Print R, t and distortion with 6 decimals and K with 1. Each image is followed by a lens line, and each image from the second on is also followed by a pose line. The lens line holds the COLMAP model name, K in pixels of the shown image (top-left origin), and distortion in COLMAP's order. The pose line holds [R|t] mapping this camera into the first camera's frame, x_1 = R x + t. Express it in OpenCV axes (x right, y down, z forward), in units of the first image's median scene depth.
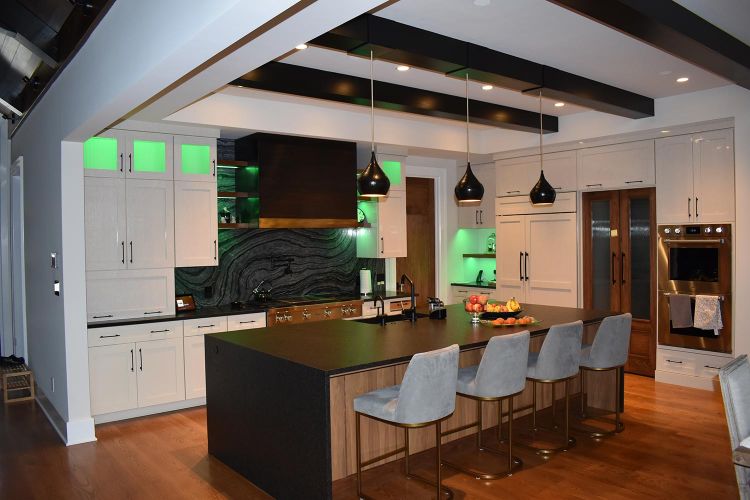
lens RADIAL K [[579.6, 0, 374.1], [0, 579.6, 251.0], [0, 0, 1]] dist [-0.090264, 0.007883]
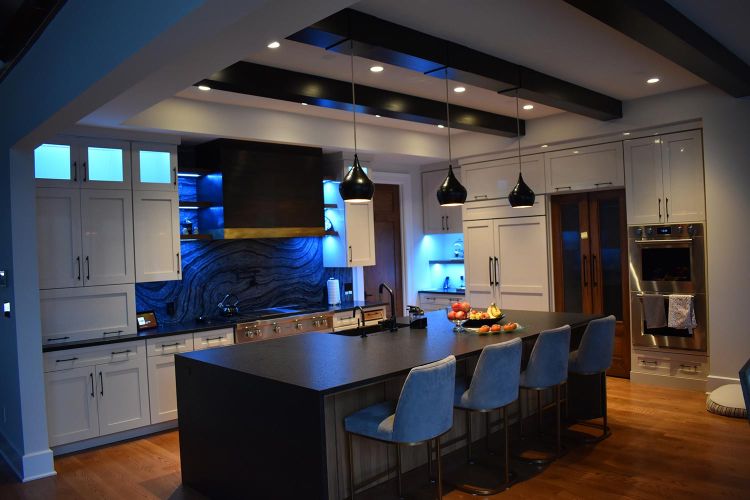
lens RADIAL K [[579.6, 0, 374.0], [0, 579.6, 250.6], [0, 0, 1]] dist [-0.090264, 0.007883]
pose [[0.995948, -0.025399, 0.086270, -0.038246], [0.026770, 0.999532, -0.014771, 0.000172], [-0.085855, 0.017021, 0.996162, 0.039235]]
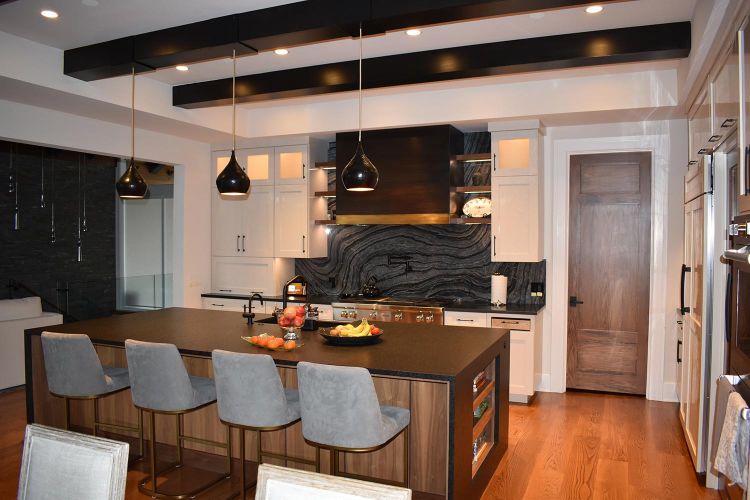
lens RADIAL K [[579.6, 0, 374.8], [0, 579.6, 246.5], [0, 0, 1]] dist [-0.090264, 0.007883]
pose [[0.477357, 0.031561, -0.878142, 0.807316], [-0.032282, 0.999310, 0.018367, -0.022587], [0.878116, 0.019580, 0.478047, 0.595841]]
